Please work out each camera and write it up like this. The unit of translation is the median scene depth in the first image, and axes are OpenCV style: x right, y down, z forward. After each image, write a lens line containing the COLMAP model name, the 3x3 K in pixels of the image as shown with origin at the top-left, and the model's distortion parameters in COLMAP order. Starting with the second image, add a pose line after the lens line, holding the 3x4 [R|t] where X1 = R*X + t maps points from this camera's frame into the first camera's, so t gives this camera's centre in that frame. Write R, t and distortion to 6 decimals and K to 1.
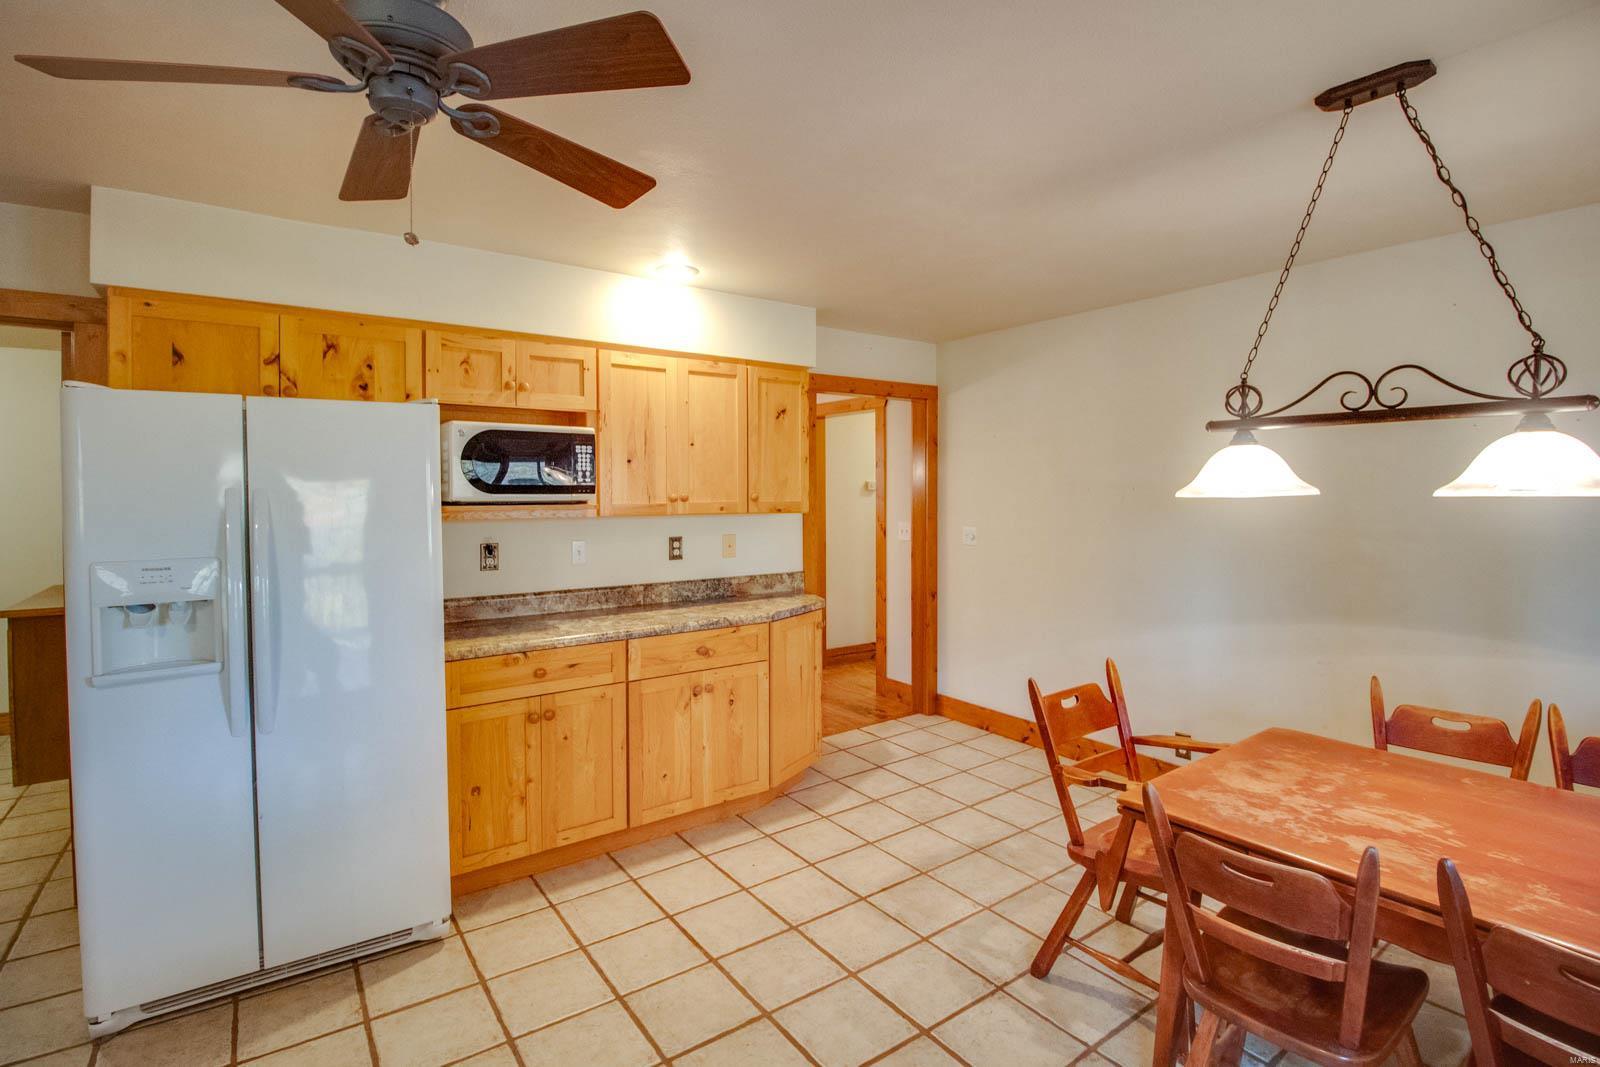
lens RADIAL K [[763.3, 0, 753.5], [0, 763.3, 507.1], [0, 0, 1]] dist [-0.035997, -0.000073]
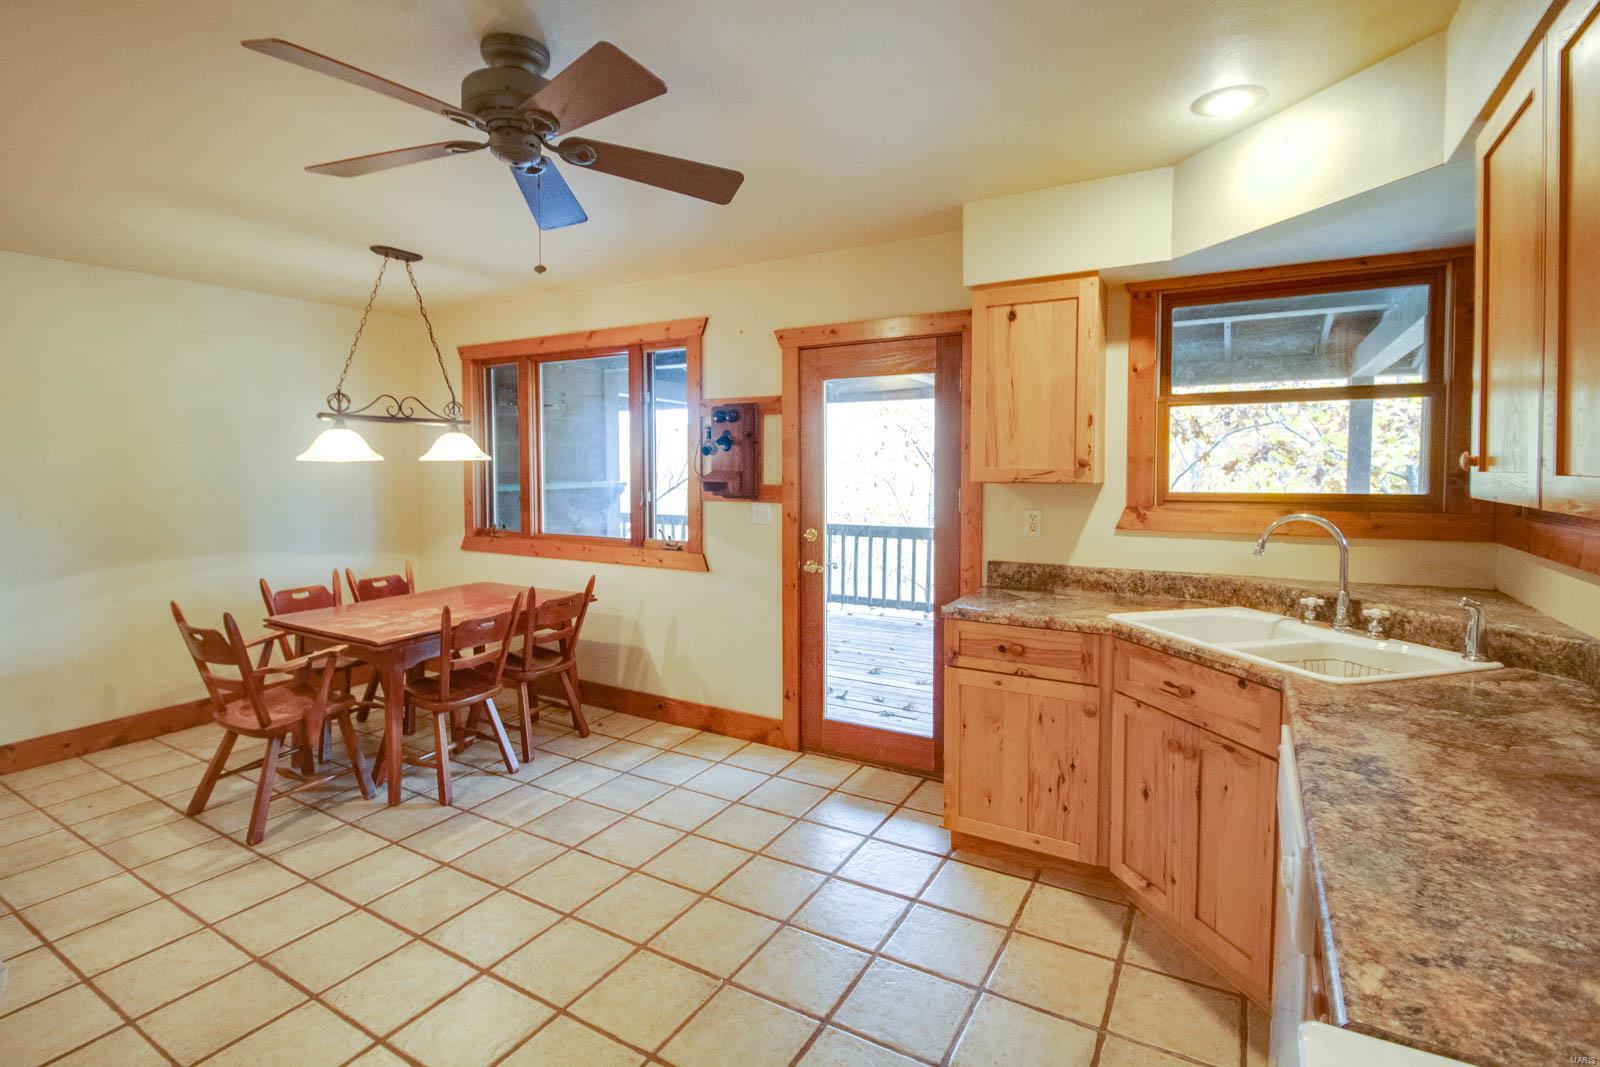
lens RADIAL K [[763.2, 0, 802.6], [0, 763.2, 497.9], [0, 0, 1]] dist [-0.022638, -0.000515]
pose [[-0.452234, -0.032568, 0.891304, -1.451827], [0.022779, 0.998585, 0.048046, 0.013846], [-0.891608, 0.042031, -0.450853, 0.935761]]
